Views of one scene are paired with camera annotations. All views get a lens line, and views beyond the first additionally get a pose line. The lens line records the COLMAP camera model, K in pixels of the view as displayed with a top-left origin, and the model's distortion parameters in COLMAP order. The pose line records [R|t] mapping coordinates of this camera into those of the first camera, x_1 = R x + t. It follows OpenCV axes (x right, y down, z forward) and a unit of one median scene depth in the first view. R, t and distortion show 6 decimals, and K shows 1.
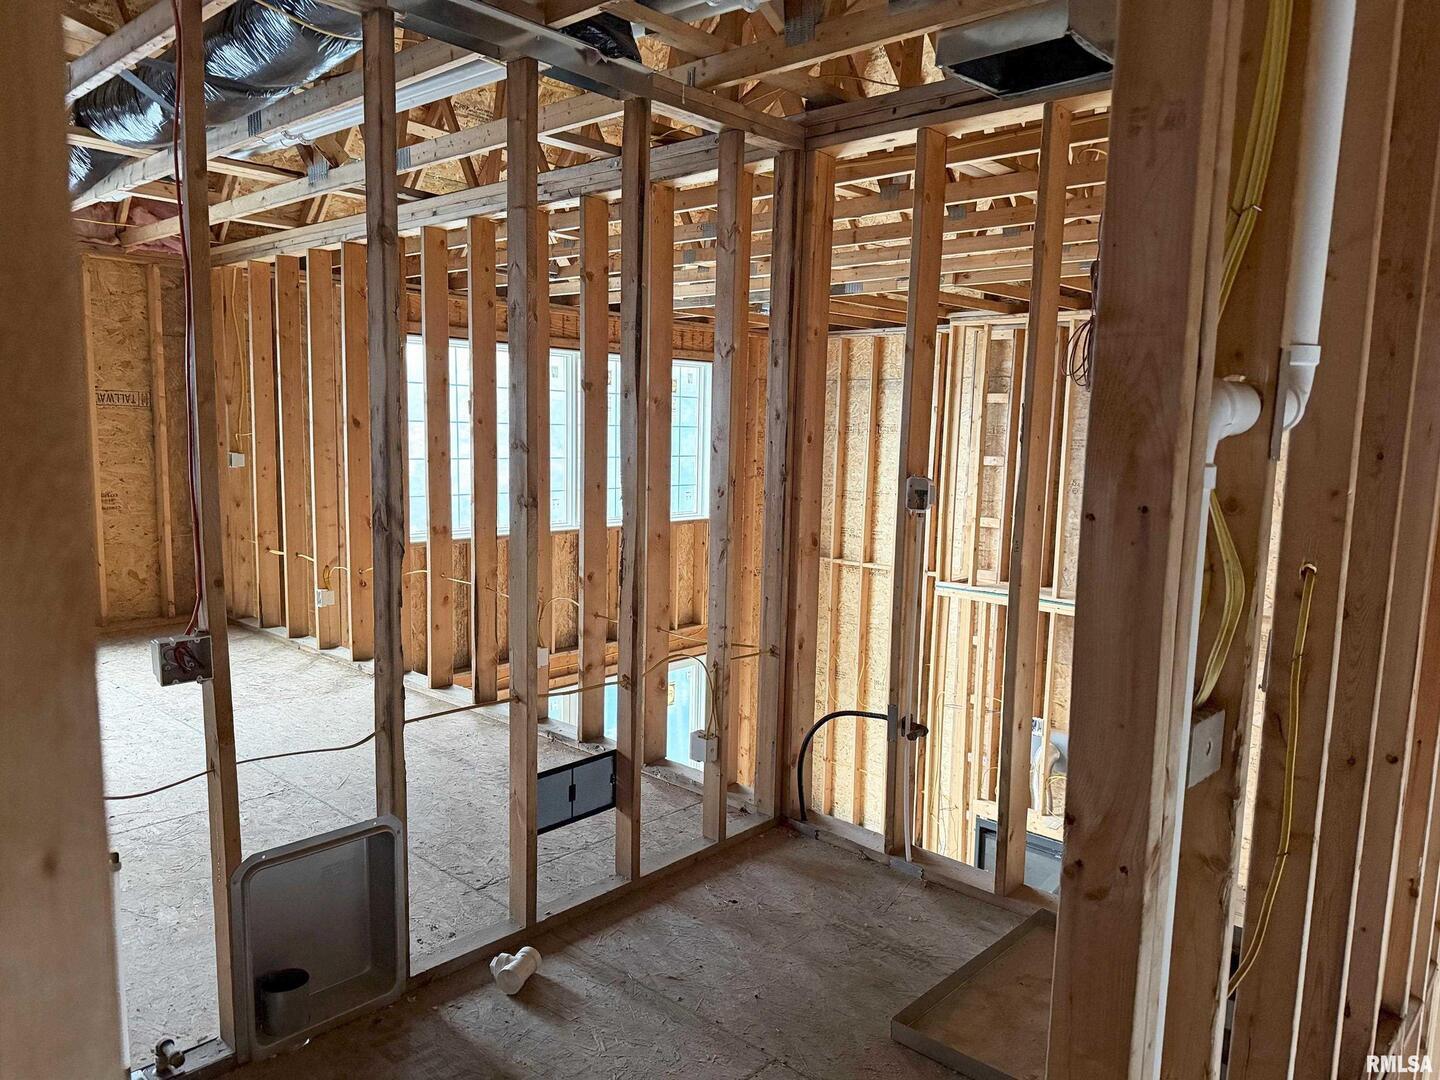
lens RADIAL K [[1011.0, 0, 720.0], [0, 1011.0, 540.0], [0, 0, 1]] dist [0.007979, -0.009459]
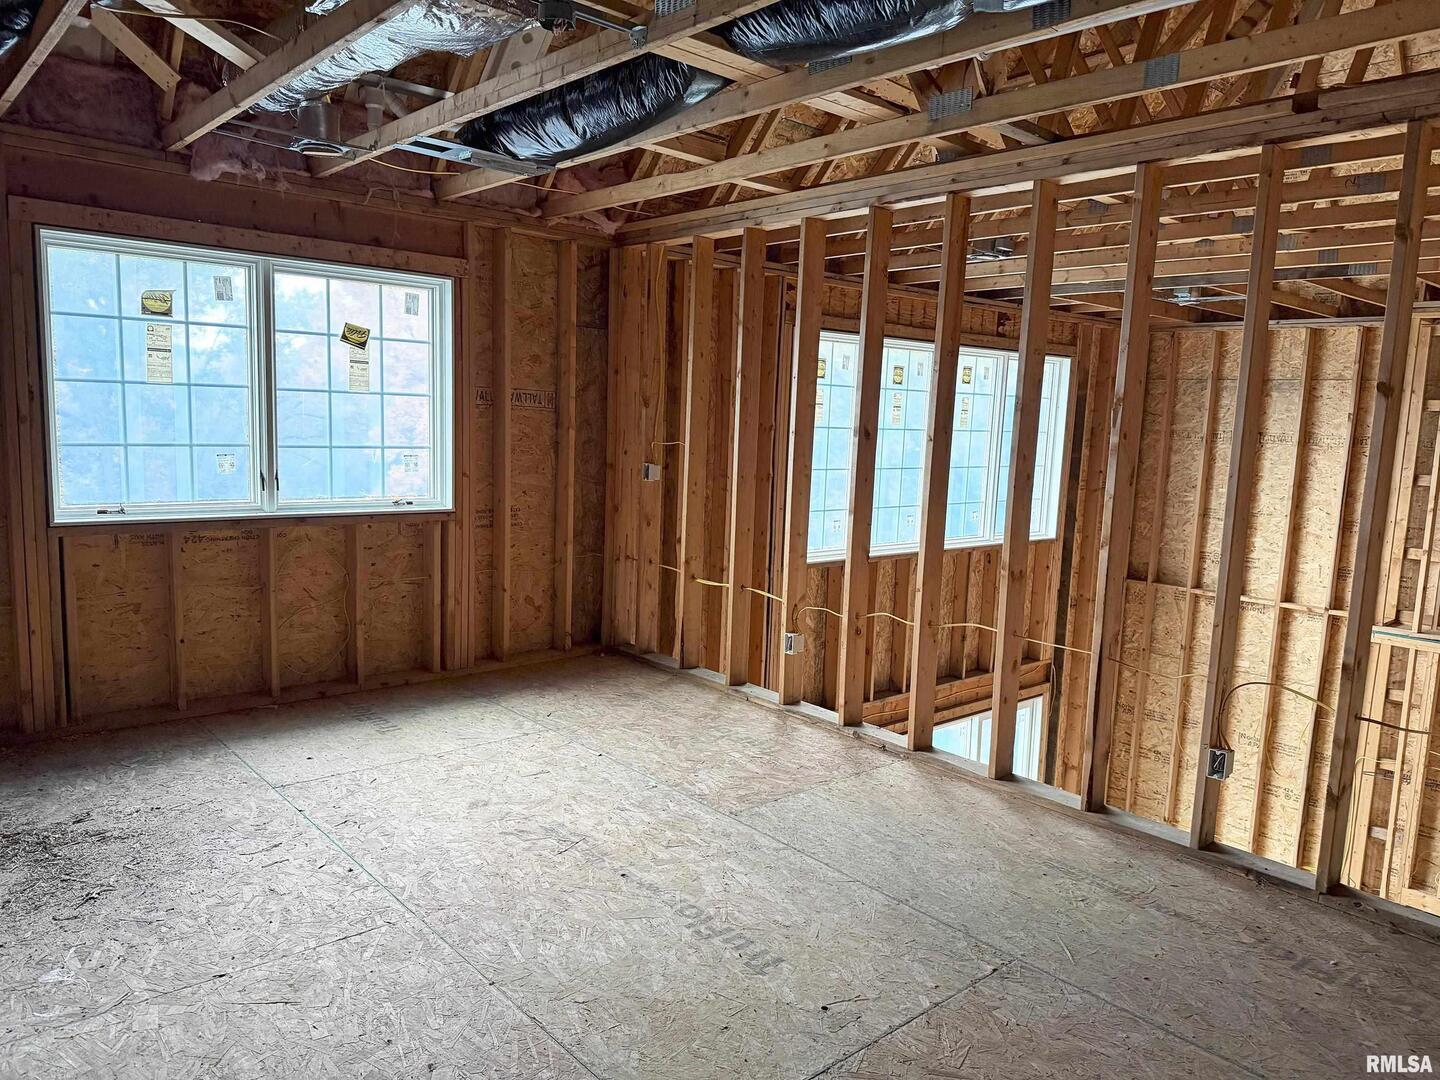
lens RADIAL K [[998.4, 0, 720.0], [0, 998.4, 540.0], [0, 0, 1]] dist [0.155222, -0.187825]
pose [[0.994320, 0.027532, -0.102812, -0.329664], [-0.027151, 0.999618, 0.005105, -0.026911], [0.102913, -0.002284, 0.994688, 0.157718]]
